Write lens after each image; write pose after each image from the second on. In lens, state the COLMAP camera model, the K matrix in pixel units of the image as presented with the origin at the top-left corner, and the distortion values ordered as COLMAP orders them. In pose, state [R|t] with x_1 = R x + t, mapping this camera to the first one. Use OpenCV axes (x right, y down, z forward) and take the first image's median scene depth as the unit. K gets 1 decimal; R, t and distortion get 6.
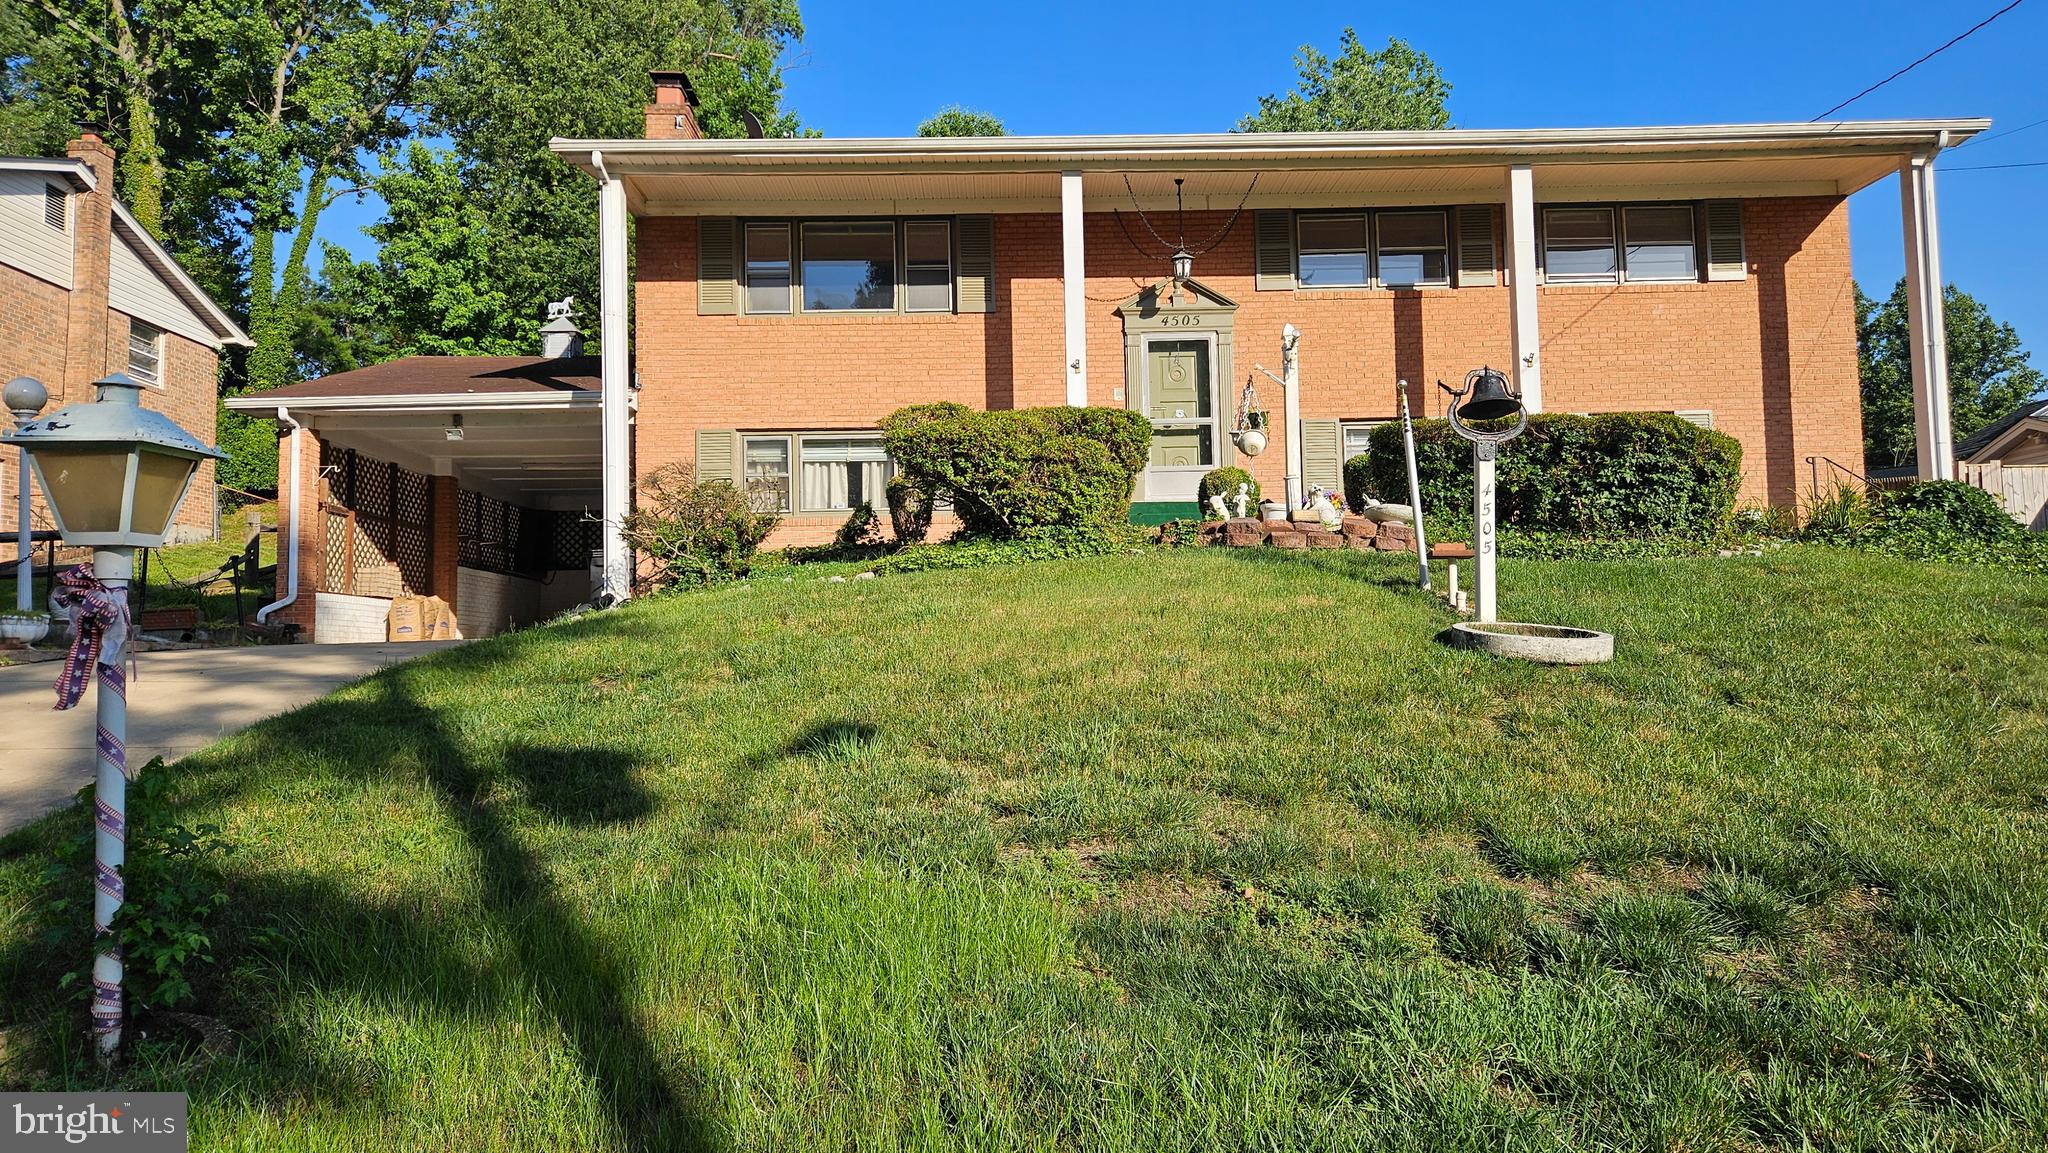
lens RADIAL K [[1338.7, 0, 1024.0], [0, 1338.7, 576.5], [0, 0, 1]] dist [0.072980, -0.064172]
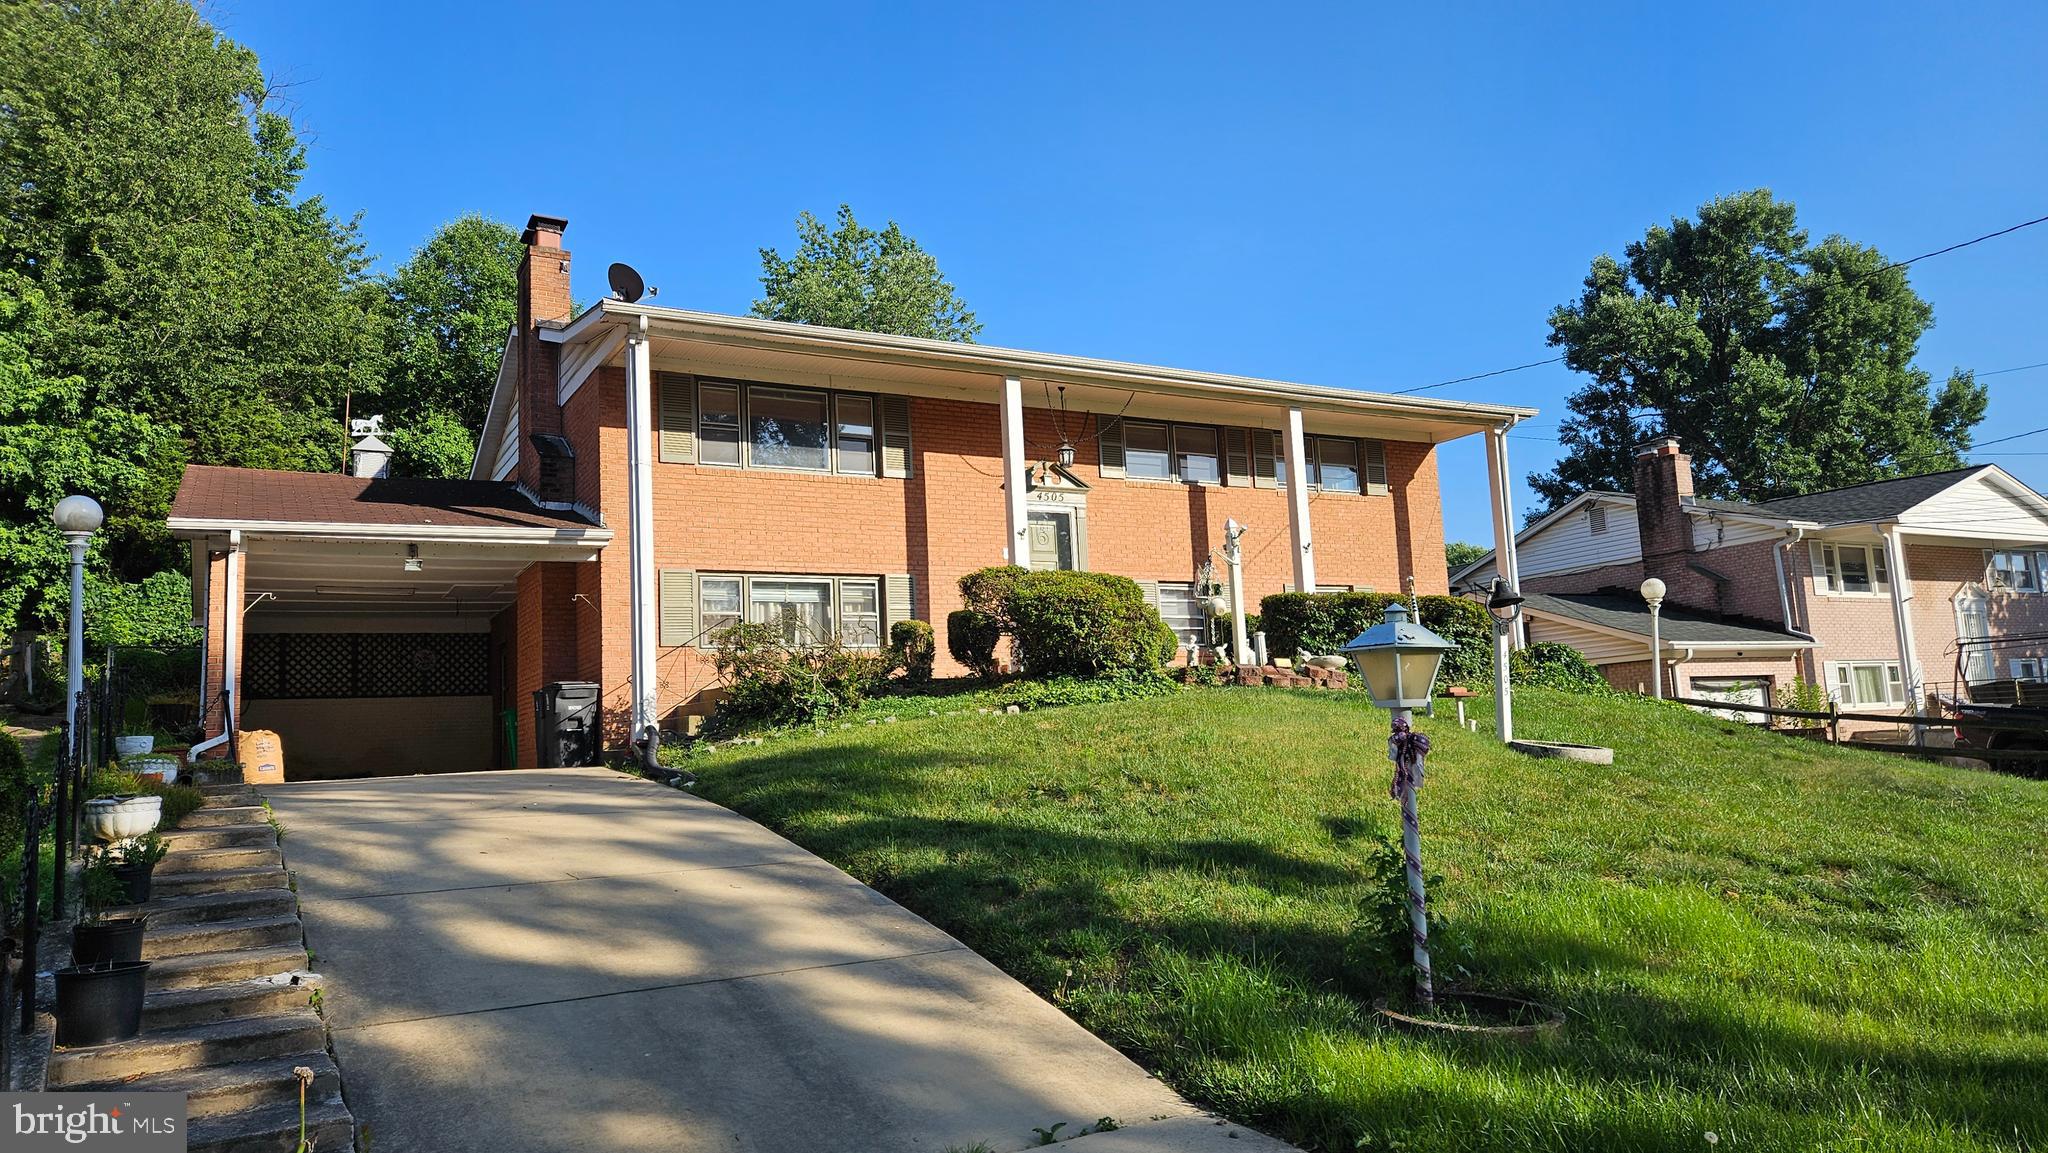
lens RADIAL K [[1338.7, 0, 1024.0], [0, 1338.7, 576.5], [0, 0, 1]] dist [0.072980, -0.064172]
pose [[0.886495, 0.040321, 0.460978, -0.470026], [0.001254, 0.995984, -0.089528, -0.007857], [-0.462736, 0.079944, 0.882884, -0.066930]]
